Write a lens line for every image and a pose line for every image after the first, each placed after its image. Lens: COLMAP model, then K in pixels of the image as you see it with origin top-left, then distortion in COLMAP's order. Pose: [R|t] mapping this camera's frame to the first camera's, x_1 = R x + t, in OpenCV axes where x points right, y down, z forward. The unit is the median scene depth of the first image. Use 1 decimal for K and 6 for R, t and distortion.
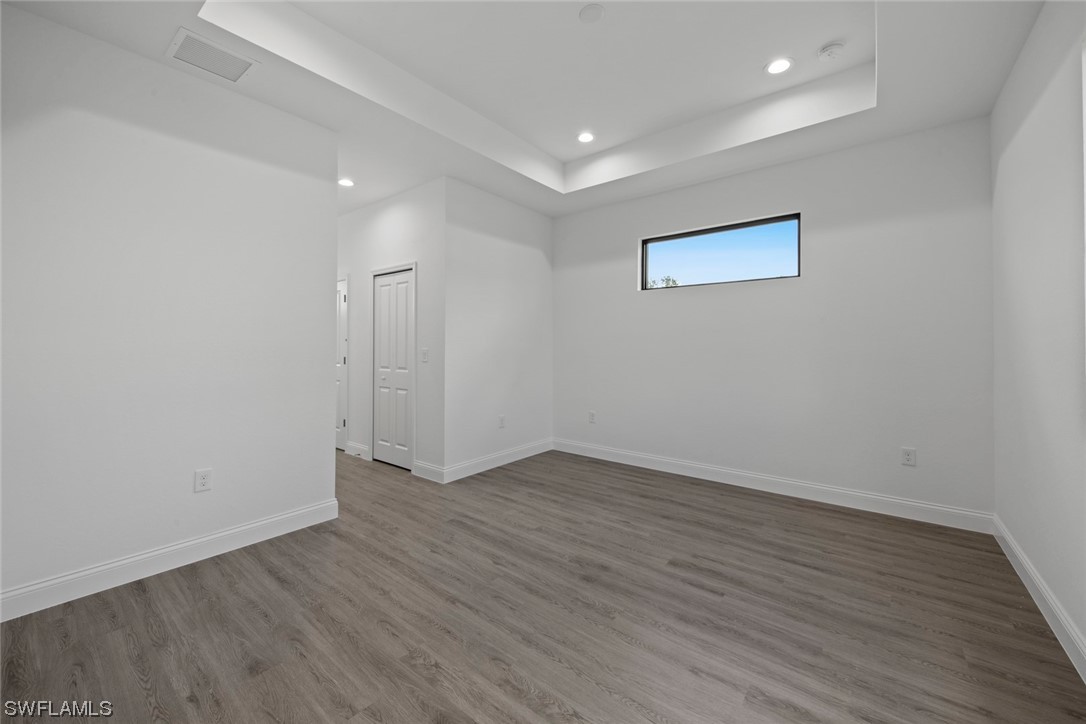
lens RADIAL K [[416.6, 0, 540.8], [0, 416.6, 349.4], [0, 0, 1]] dist [-0.000040, -0.000215]
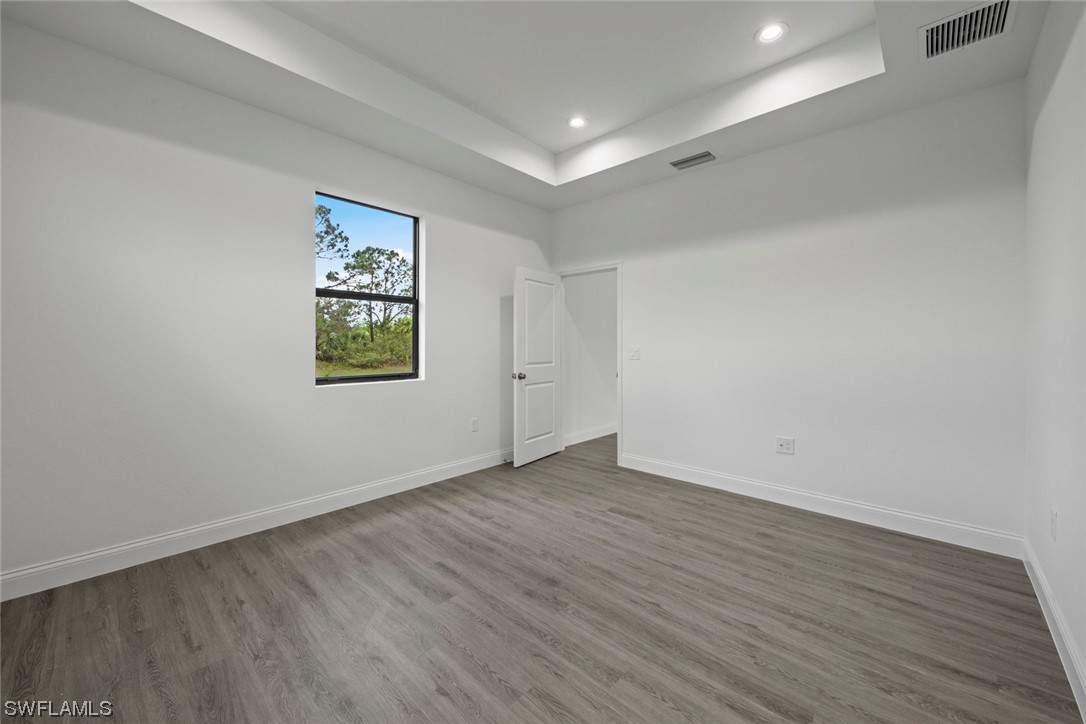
lens RADIAL K [[416.6, 0, 540.8], [0, 416.6, 349.4], [0, 0, 1]] dist [-0.000040, -0.000215]
pose [[-0.996188, -0.004416, 0.087119, 0.056263], [-0.002717, 0.999804, 0.019615, -0.014940], [-0.087188, 0.019304, -0.996005, 1.965100]]
